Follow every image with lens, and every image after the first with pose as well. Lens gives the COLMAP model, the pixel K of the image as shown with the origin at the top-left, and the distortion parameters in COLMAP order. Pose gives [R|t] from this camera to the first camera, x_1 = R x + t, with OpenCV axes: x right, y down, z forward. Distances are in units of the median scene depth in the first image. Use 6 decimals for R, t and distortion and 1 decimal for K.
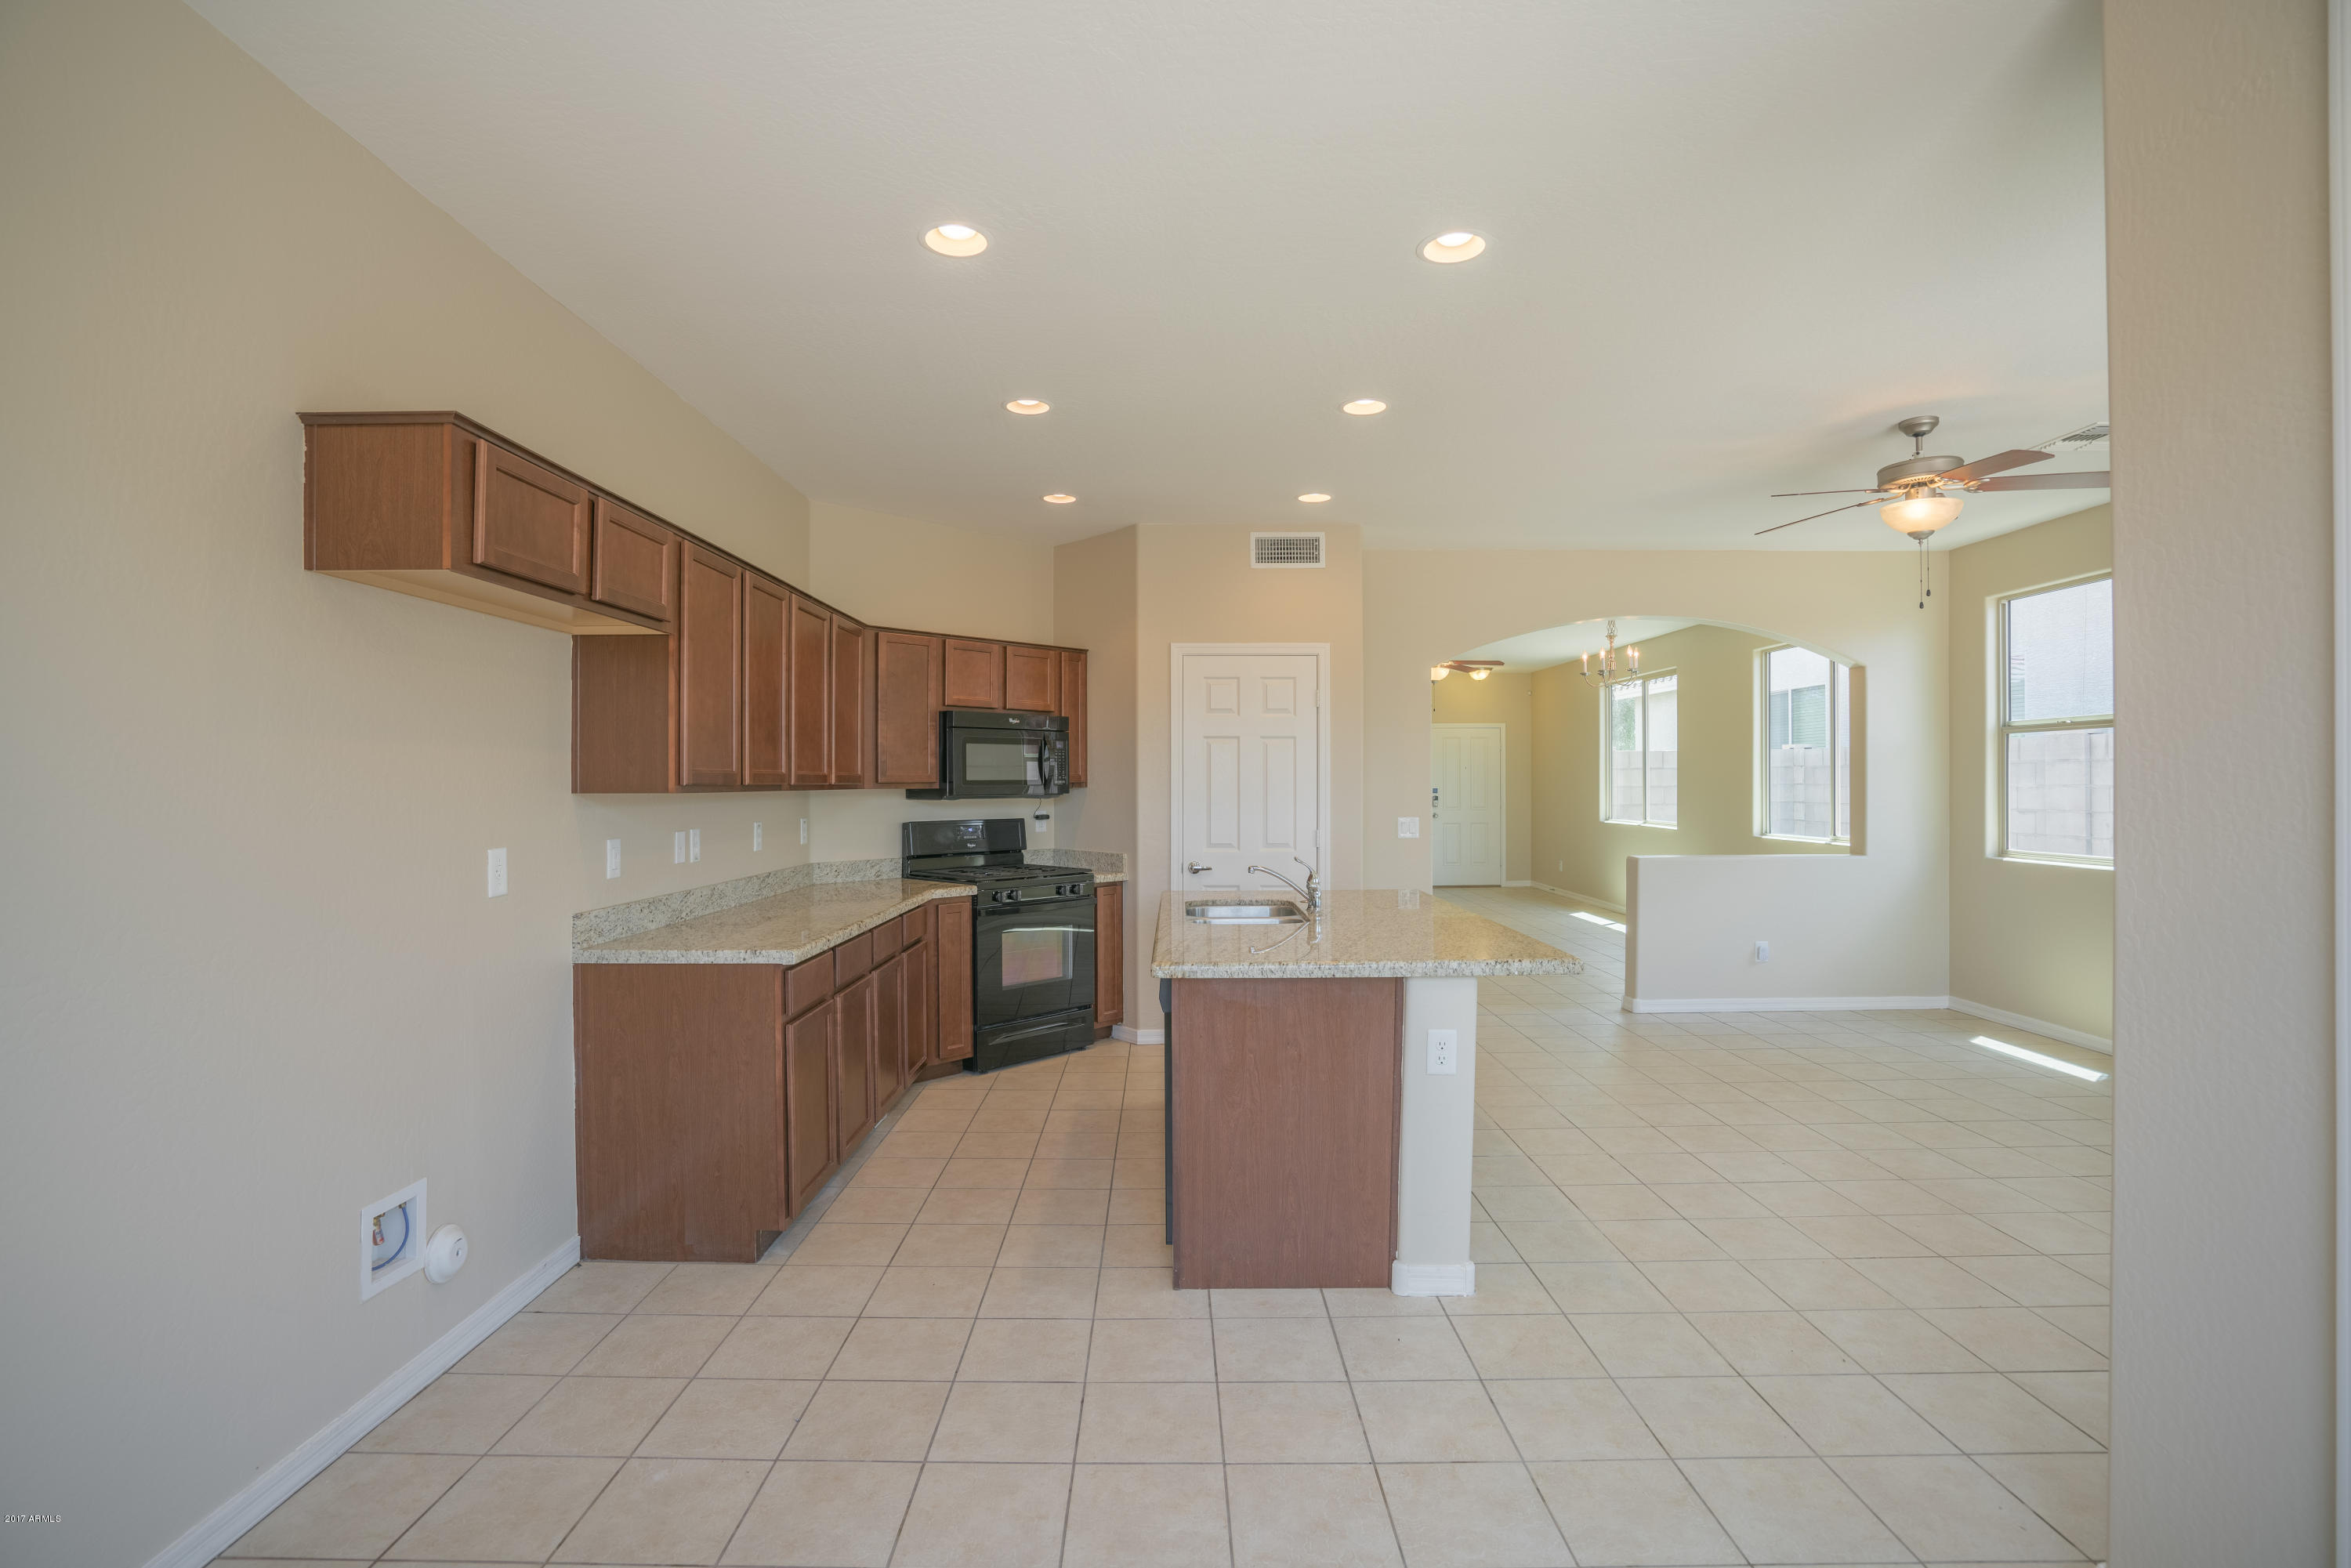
lens RADIAL K [[1091.0, 0, 1170.5], [0, 1091.0, 784.6], [0, 0, 1]] dist [-0.044235, 0.012085]
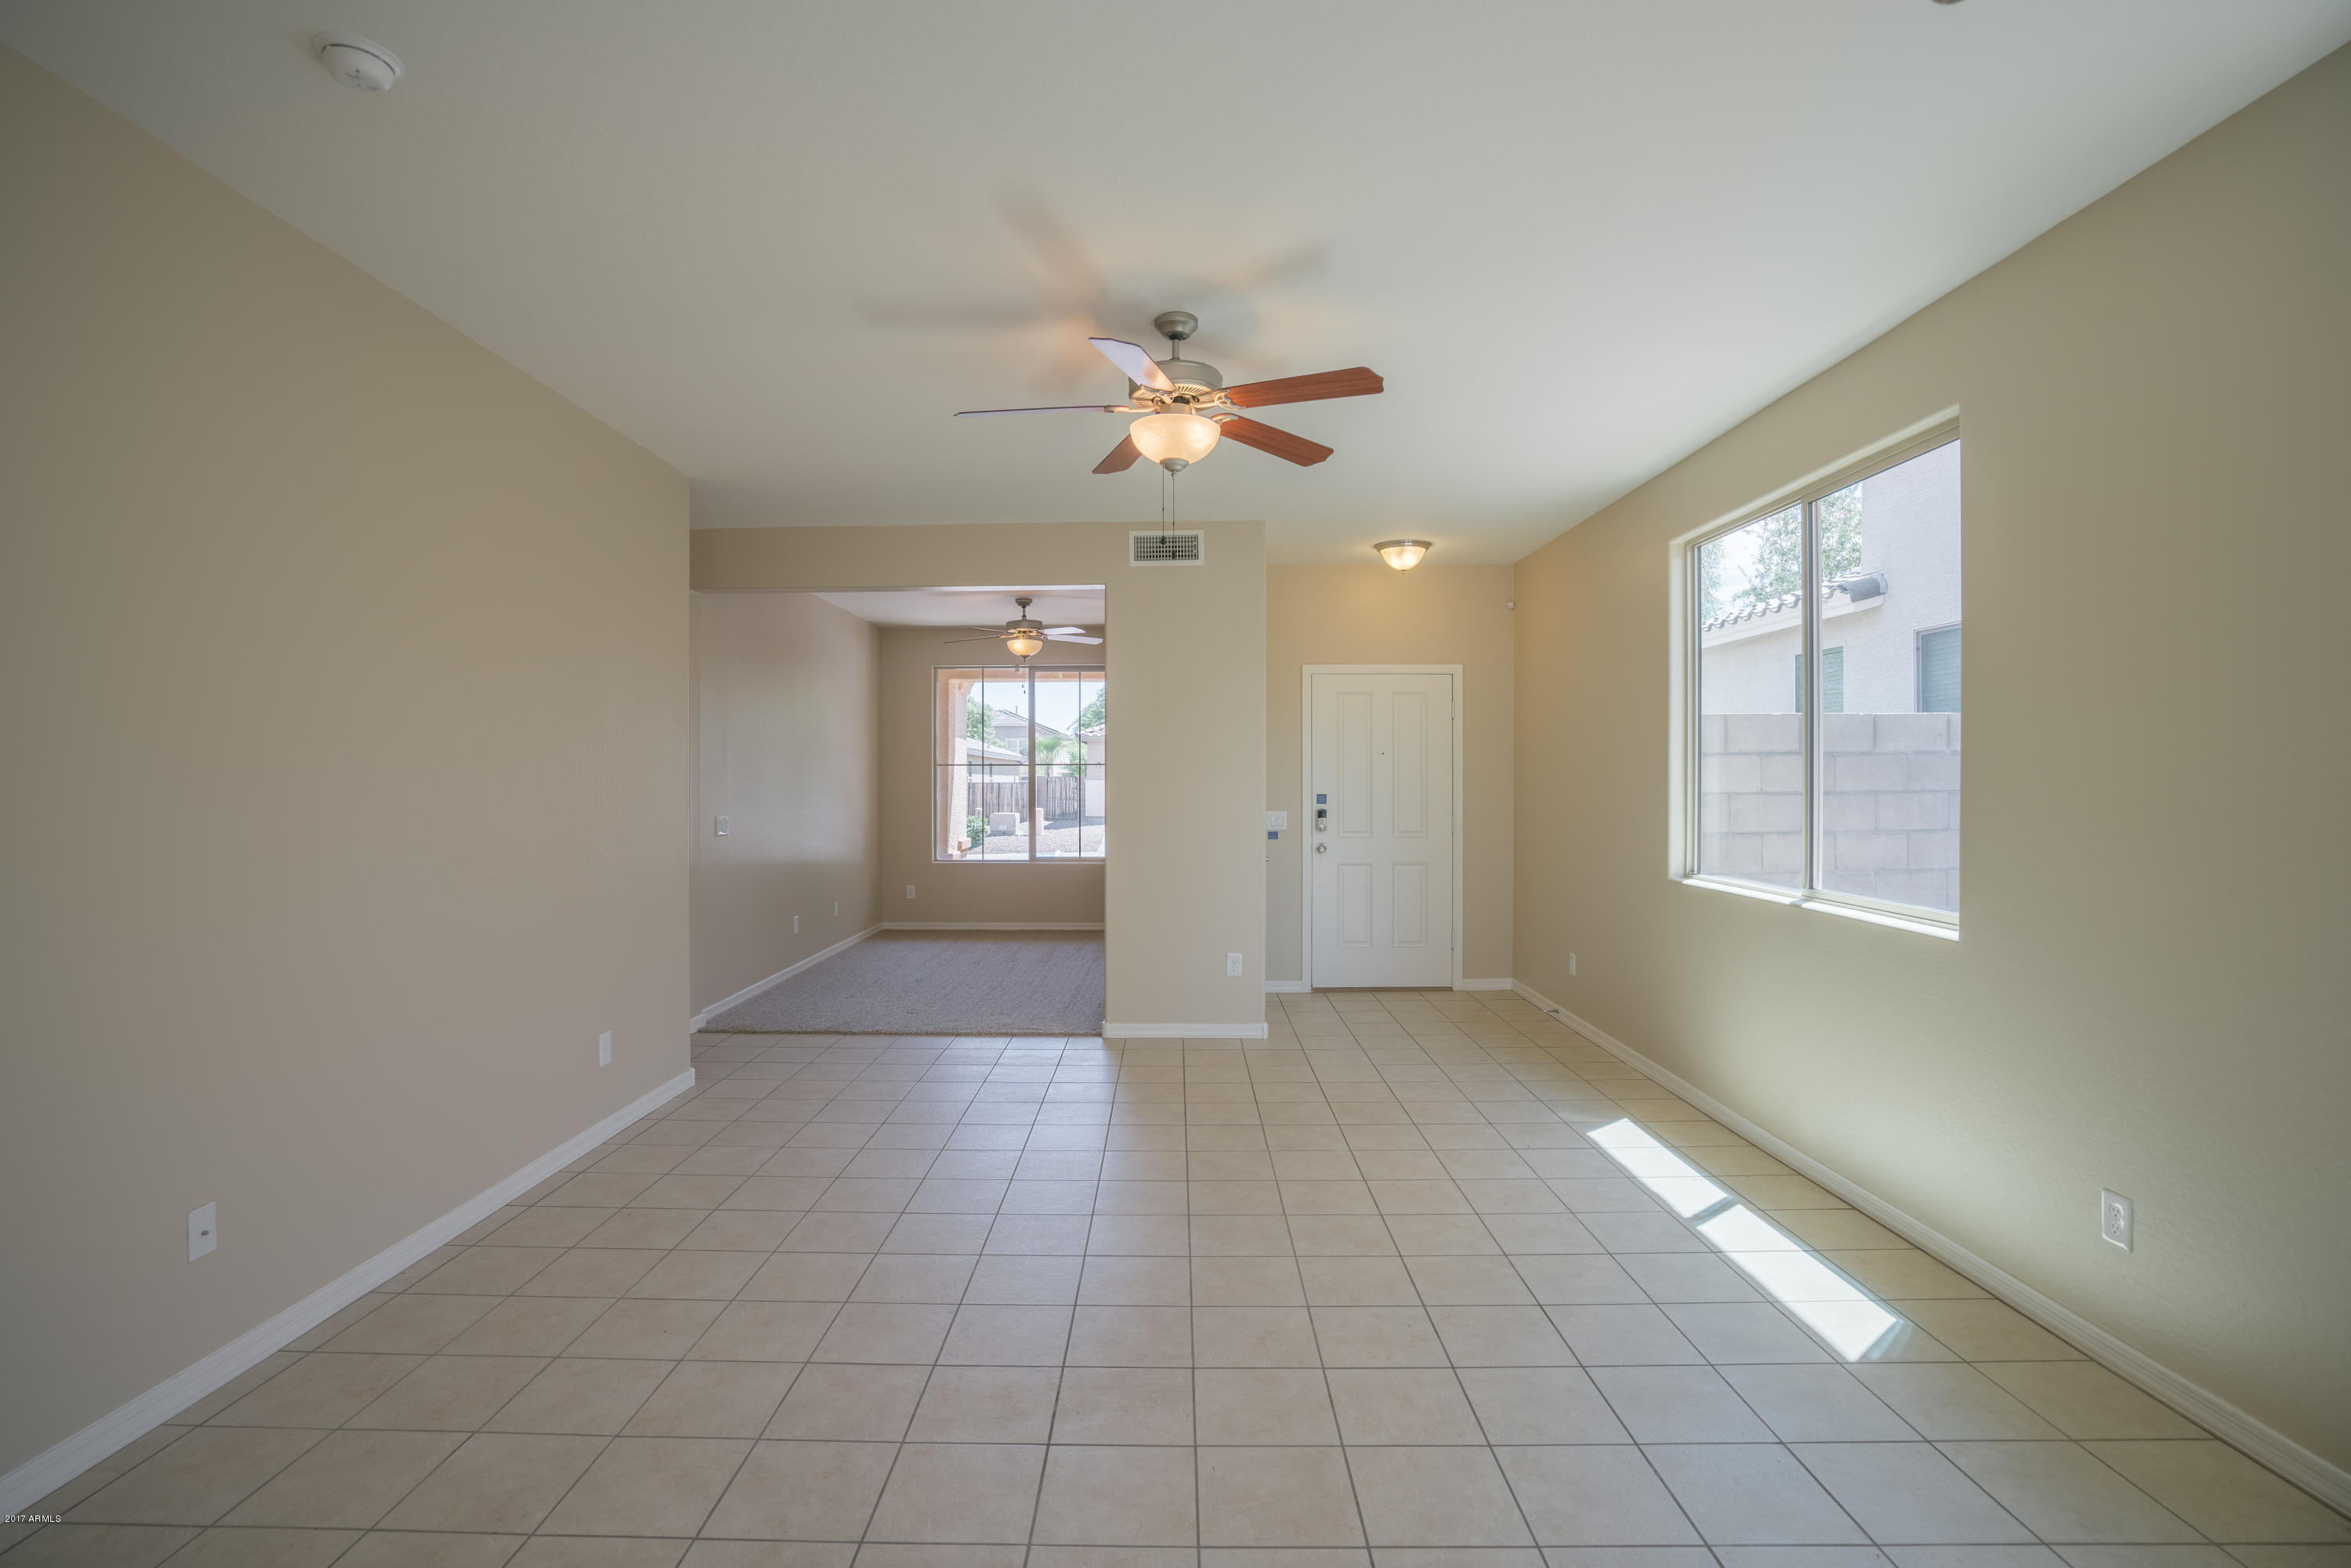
lens RADIAL K [[1091.0, 0, 1180.6], [0, 1091.0, 765.2], [0, 0, 1]] dist [-0.044235, 0.012085]
pose [[0.999988, -0.004721, -0.001160, 0.738816], [0.004705, 0.999904, -0.013003, -0.015232], [0.001222, 0.012997, 0.999915, 2.044180]]
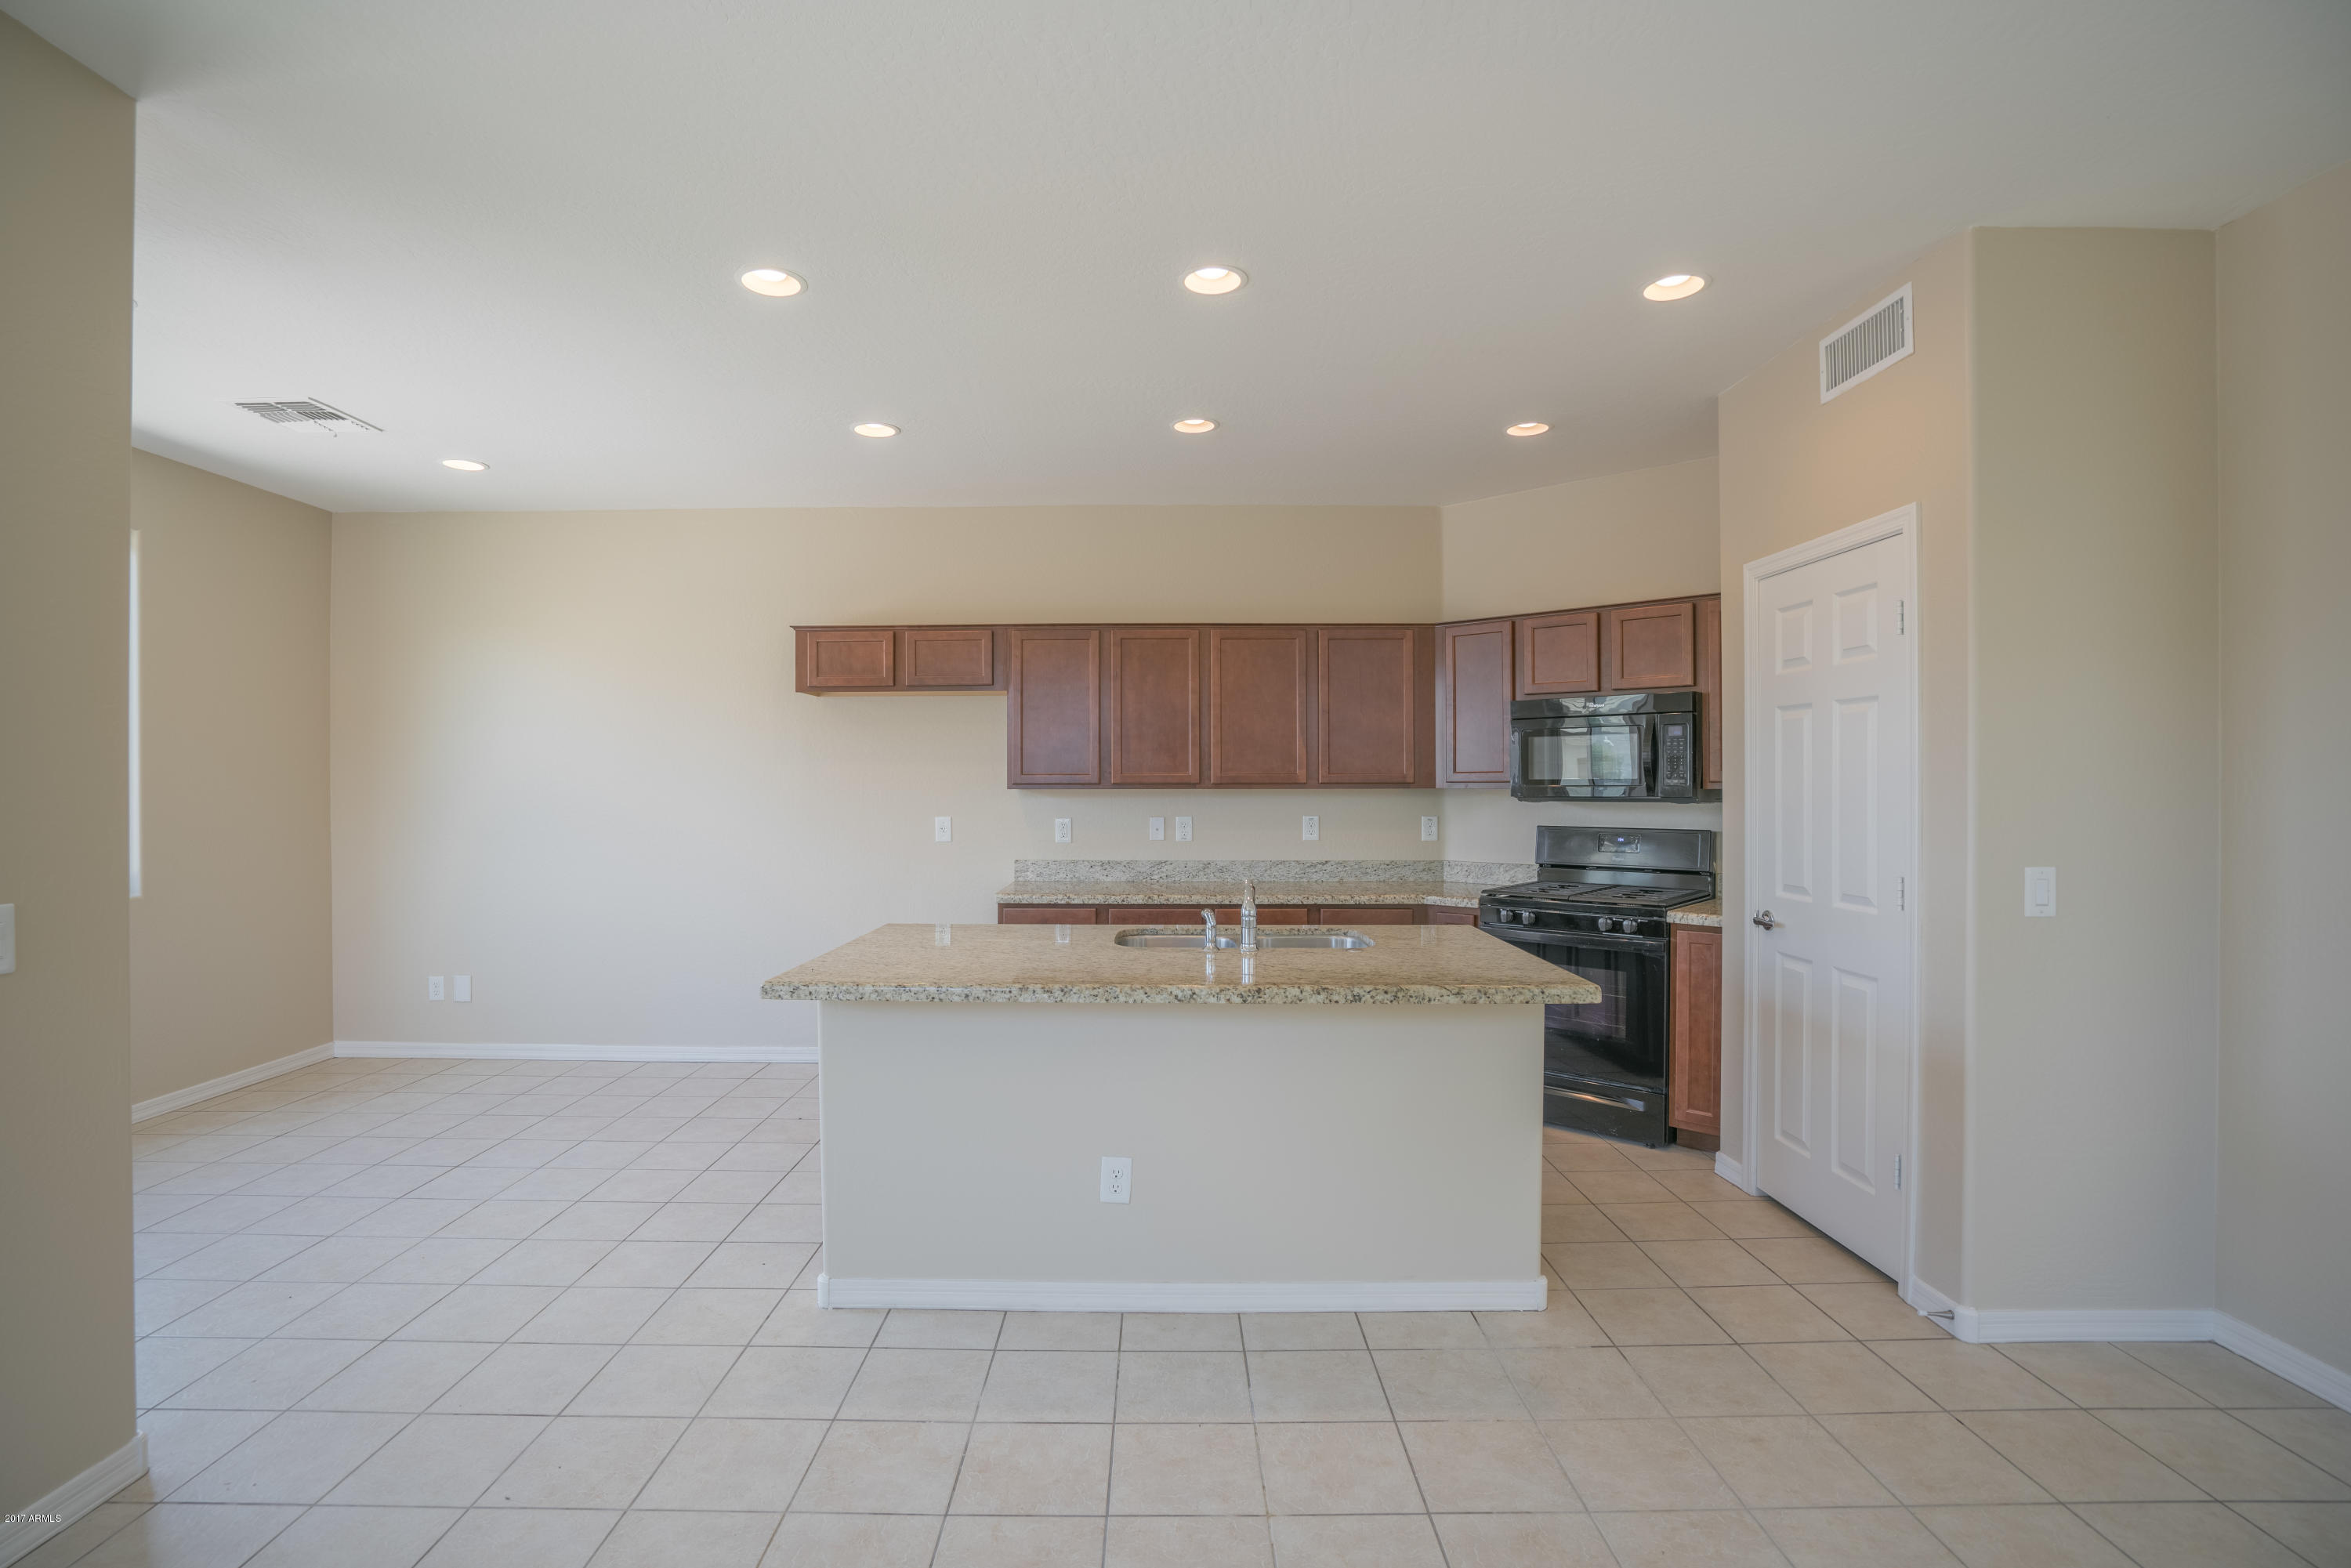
lens RADIAL K [[1091.0, 0, 1146.8], [0, 1091.0, 785.2], [0, 0, 1]] dist [-0.044235, 0.012085]
pose [[-0.003552, 0.005907, -0.999976, 1.073135], [-0.000660, 0.999982, 0.005909, -0.007387], [0.999993, 0.000681, -0.003548, 1.111059]]
